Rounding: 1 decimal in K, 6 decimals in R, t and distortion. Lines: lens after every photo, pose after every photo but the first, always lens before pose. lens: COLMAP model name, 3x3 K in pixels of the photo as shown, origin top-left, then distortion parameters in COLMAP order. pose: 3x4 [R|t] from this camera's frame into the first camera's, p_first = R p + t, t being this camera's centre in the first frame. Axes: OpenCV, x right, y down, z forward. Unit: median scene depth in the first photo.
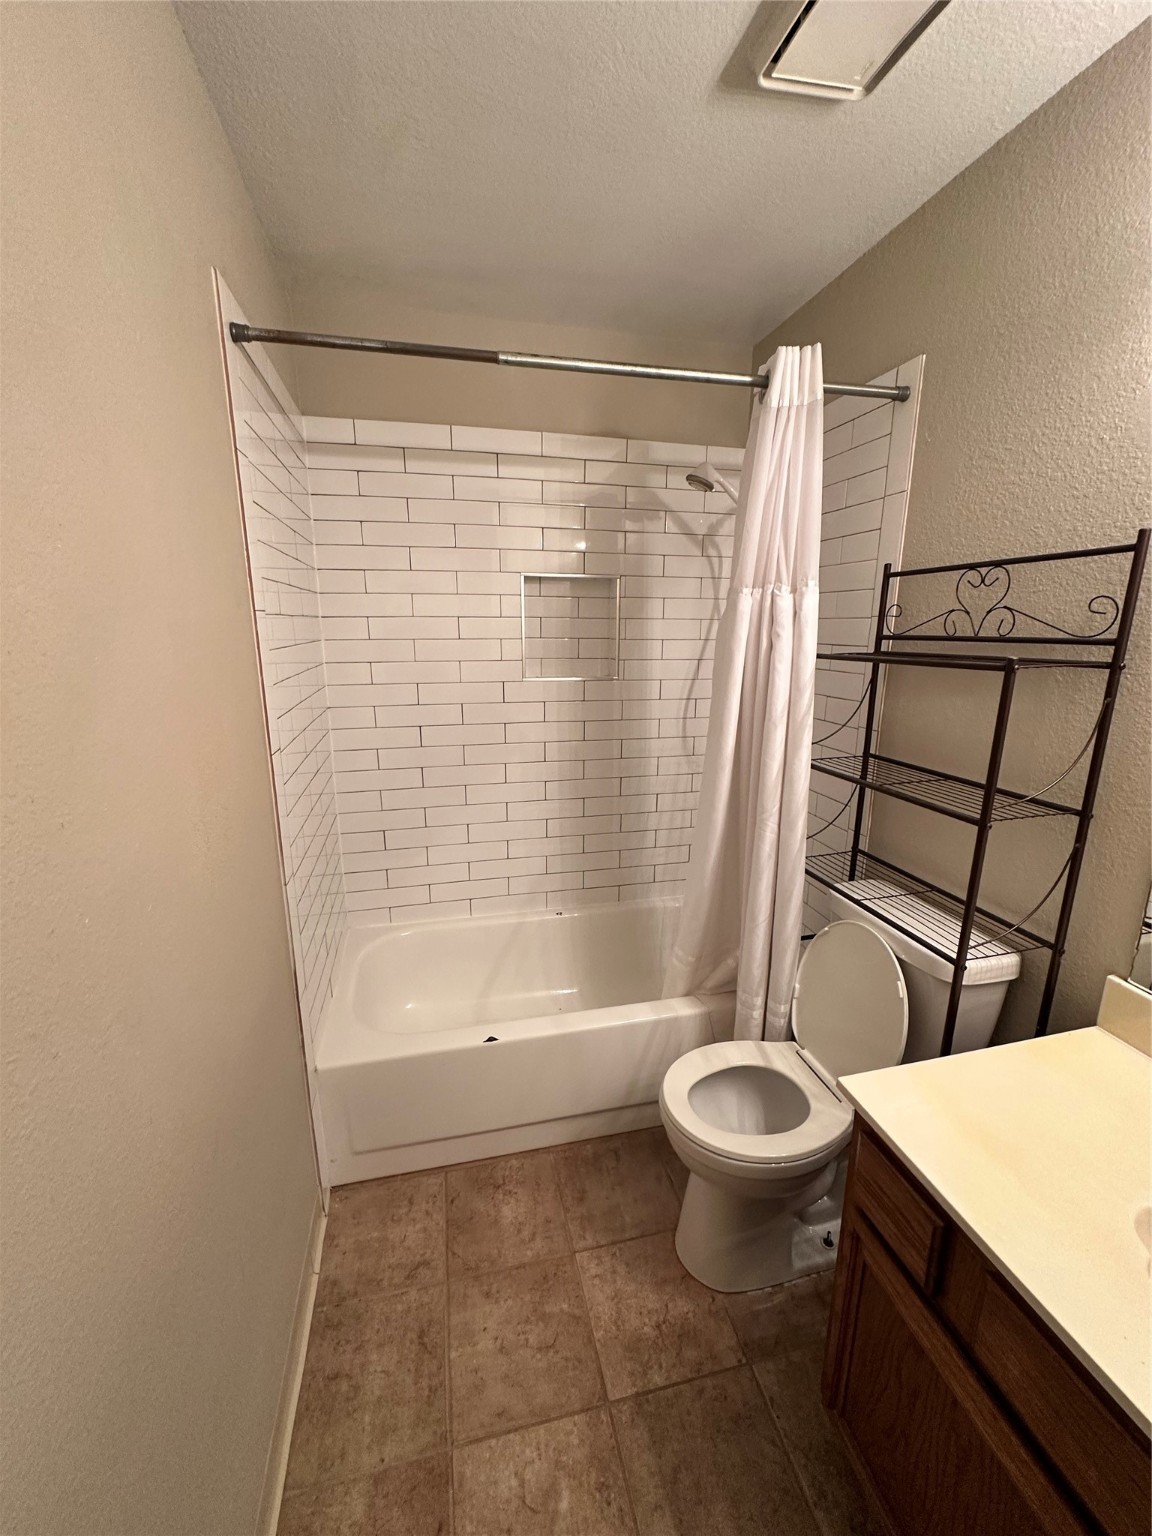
lens RADIAL K [[611.9, 0, 572.1], [0, 611.9, 767.3], [0, 0, 1]] dist [-0.003201, 0.000260]
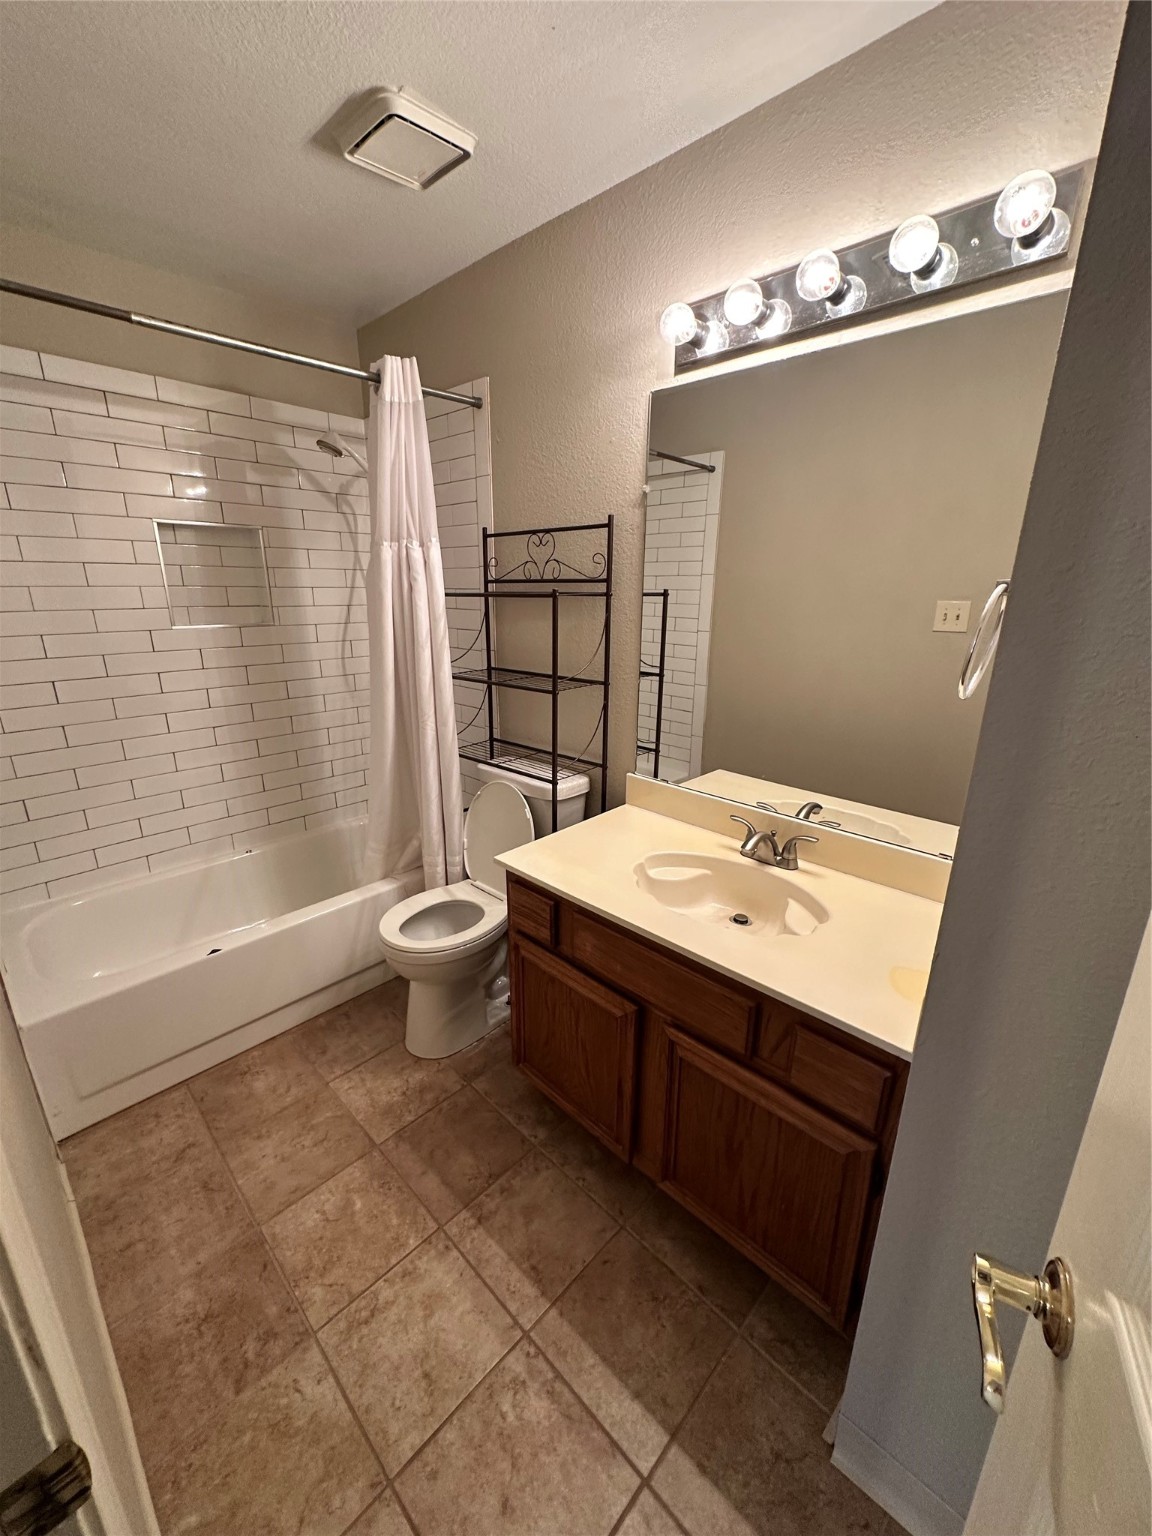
lens RADIAL K [[611.9, 0, 571.1], [0, 611.9, 766.9], [0, 0, 1]] dist [-0.003201, 0.000260]
pose [[0.842502, -0.152337, 0.516706, -0.124802], [0.119973, 0.988153, 0.095711, 0.099906], [-0.525164, -0.018646, 0.850797, -0.311302]]
